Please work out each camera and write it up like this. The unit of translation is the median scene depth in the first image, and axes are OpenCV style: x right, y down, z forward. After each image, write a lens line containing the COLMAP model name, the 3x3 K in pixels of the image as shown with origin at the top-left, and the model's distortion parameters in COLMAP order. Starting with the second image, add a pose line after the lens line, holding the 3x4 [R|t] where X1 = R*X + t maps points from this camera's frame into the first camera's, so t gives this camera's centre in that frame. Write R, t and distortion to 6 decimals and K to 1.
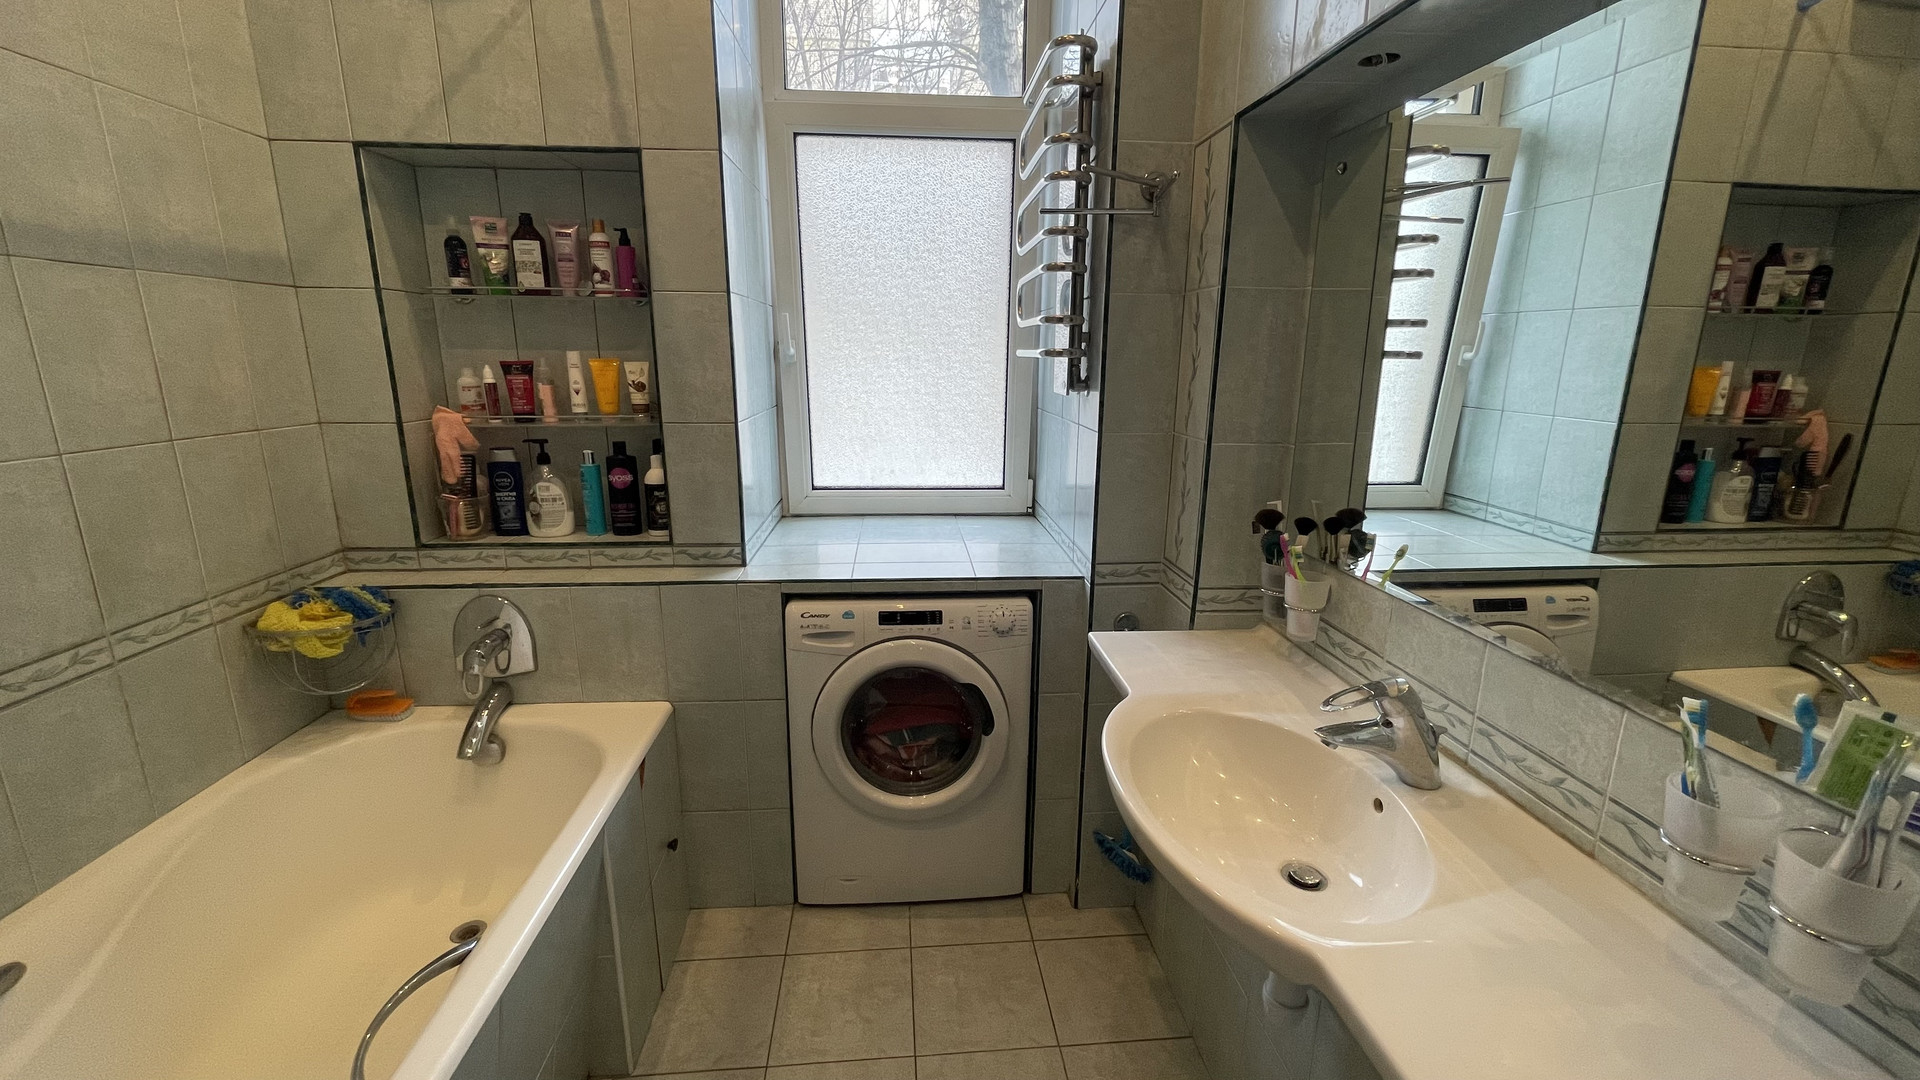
lens RADIAL K [[777.4, 0, 957.5], [0, 777.4, 543.2], [0, 0, 1]] dist [-0.001943, -0.000535]
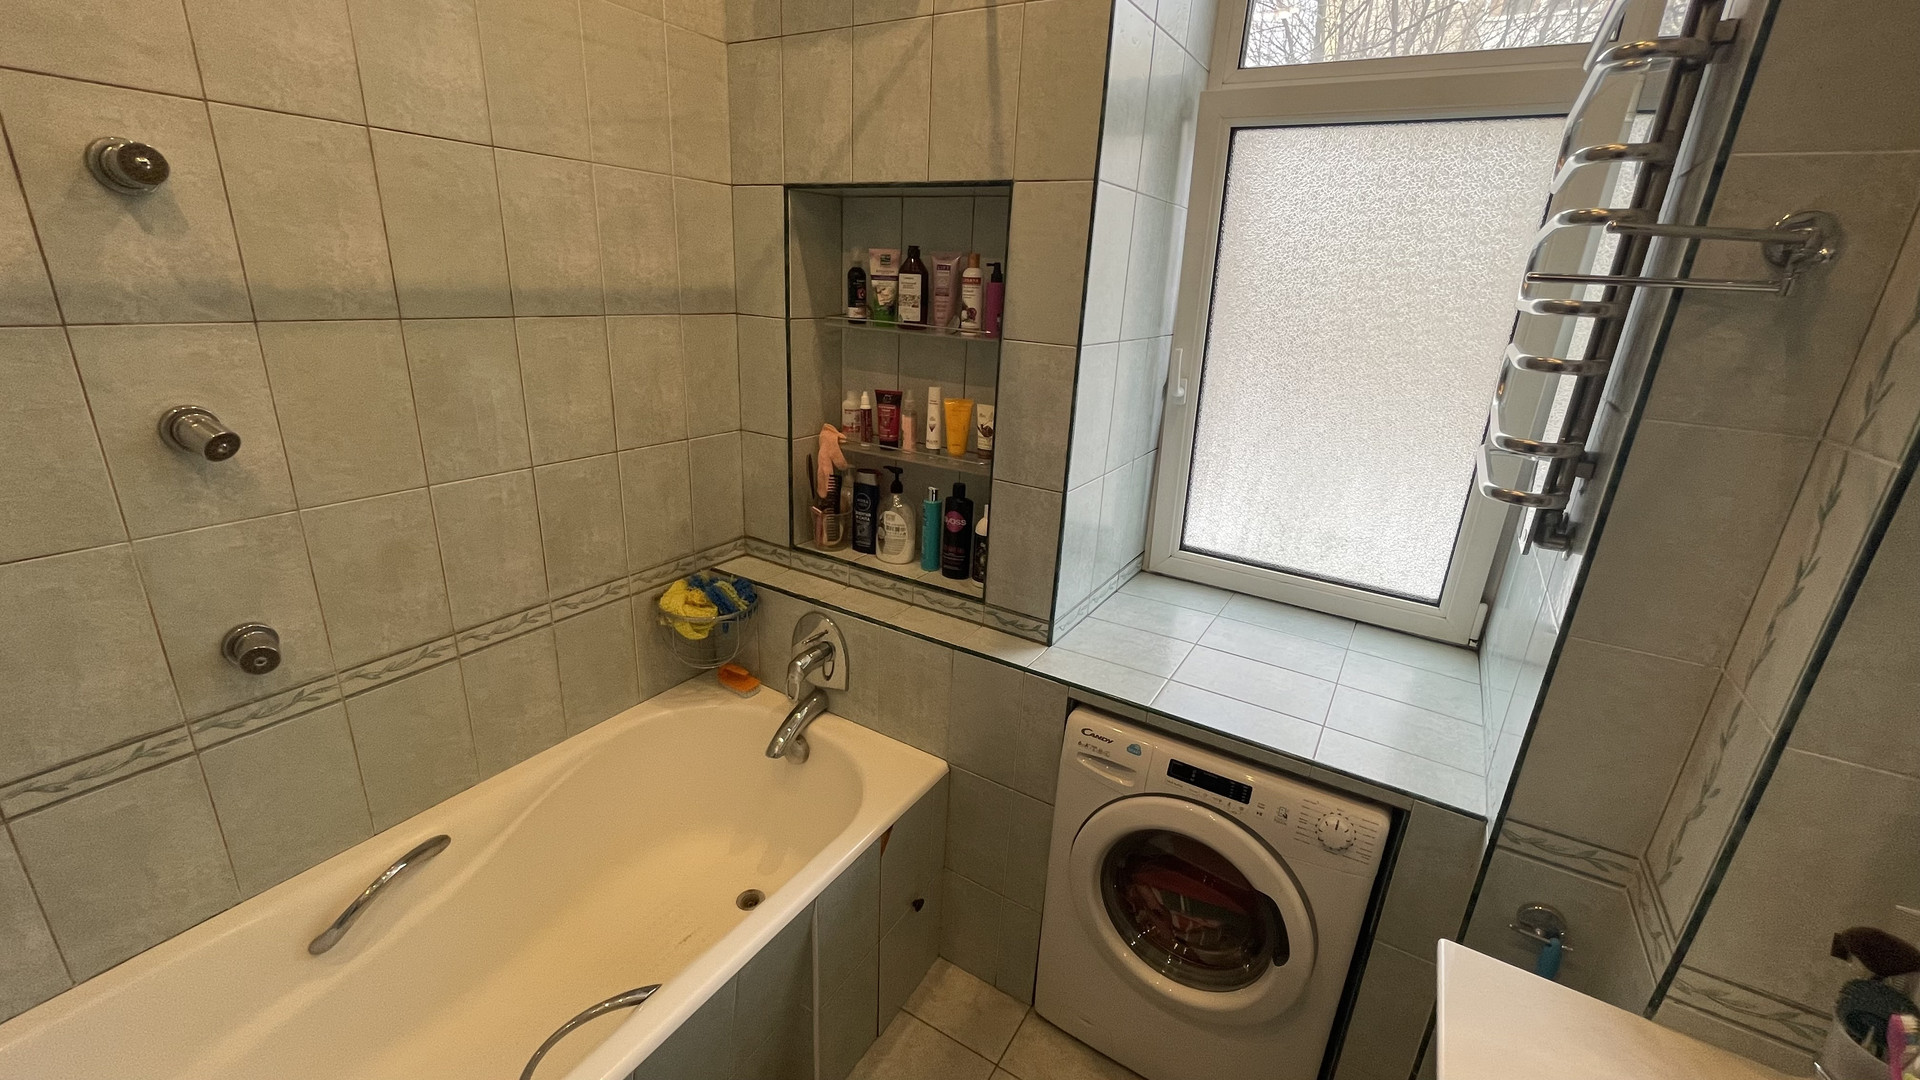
lens RADIAL K [[777.4, 0, 957.5], [0, 777.4, 543.2], [0, 0, 1]] dist [-0.001943, -0.000535]
pose [[0.810507, 0.222865, -0.541674, 0.104907], [-0.182245, 0.974835, 0.128390, -0.191906], [0.556656, -0.005343, 0.830726, 0.207886]]
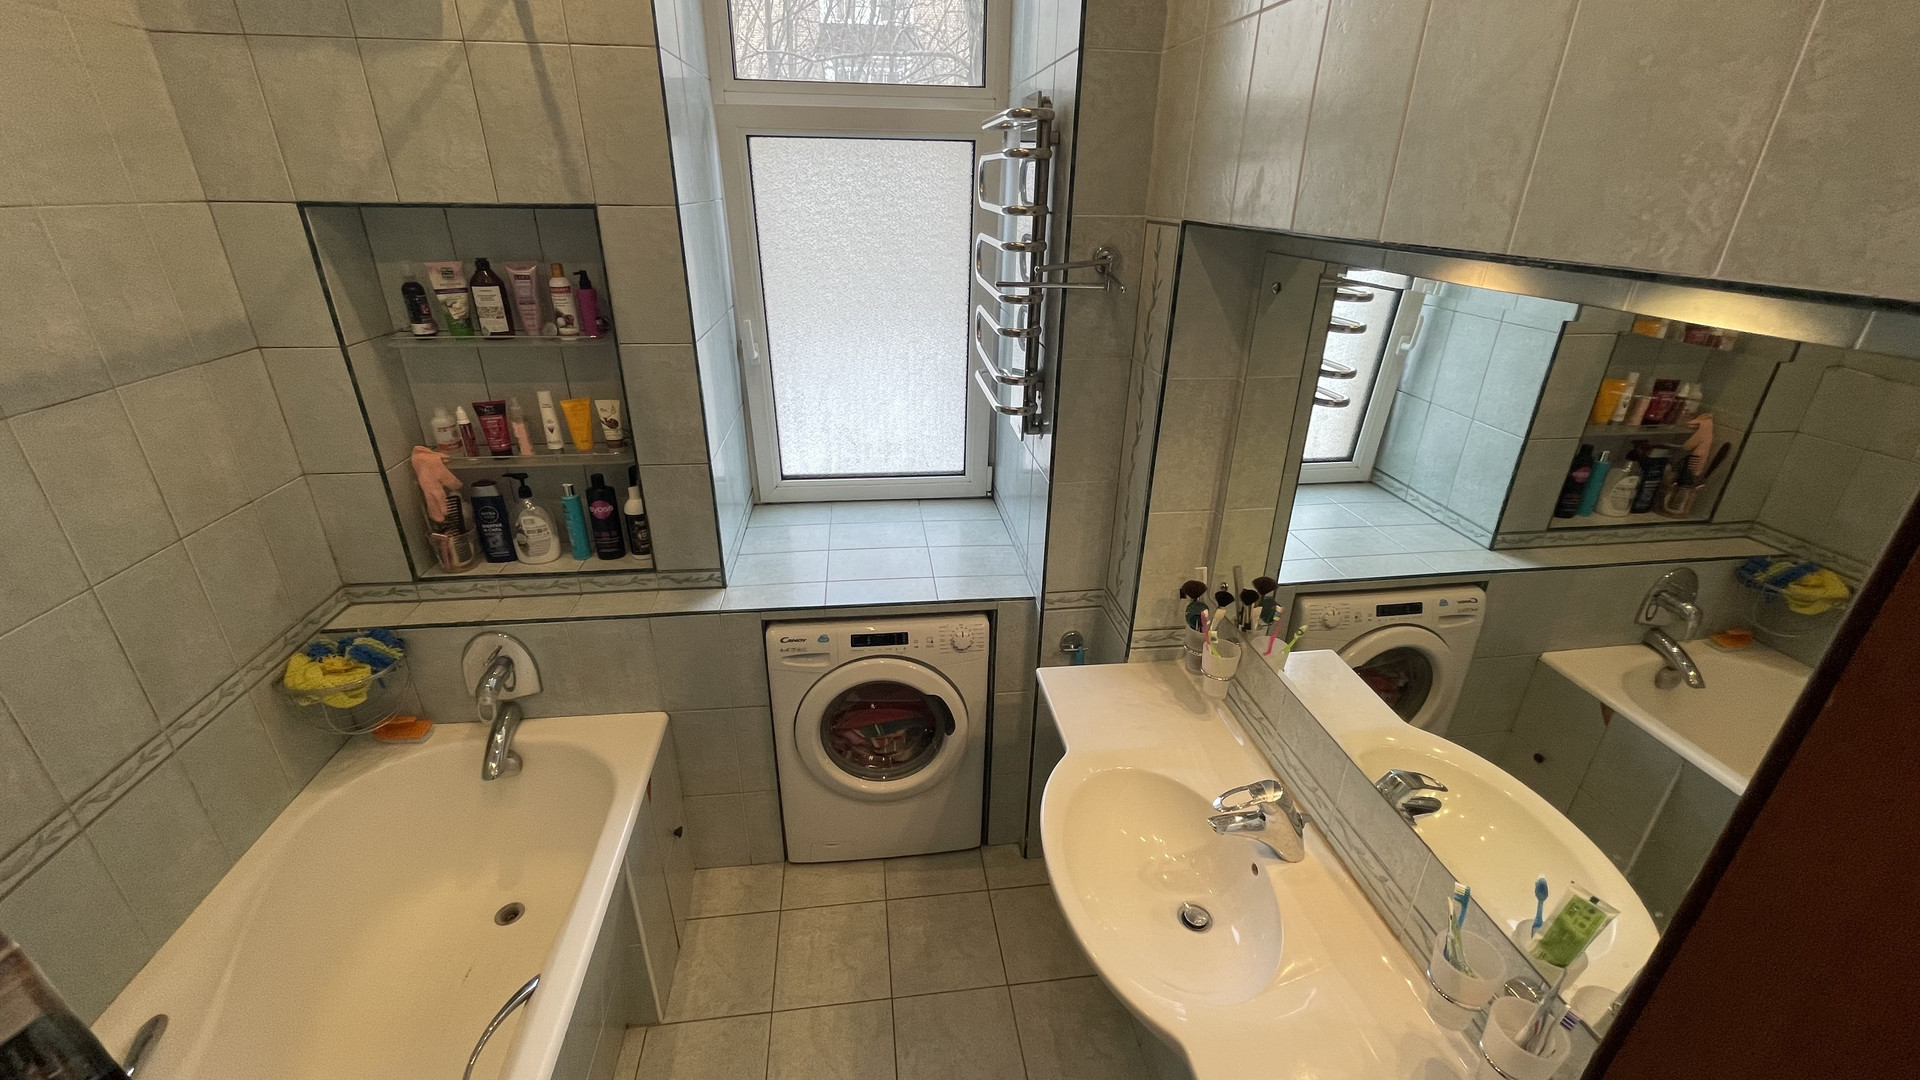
lens RADIAL K [[776.5, 0, 956.8], [0, 776.5, 542.1], [0, 0, 1]] dist [-0.002184, -0.000096]
pose [[0.998986, -0.012815, 0.043167, 0.003958], [0.004285, 0.981349, 0.192188, -0.253615], [-0.044825, -0.191808, 0.980408, -0.069956]]
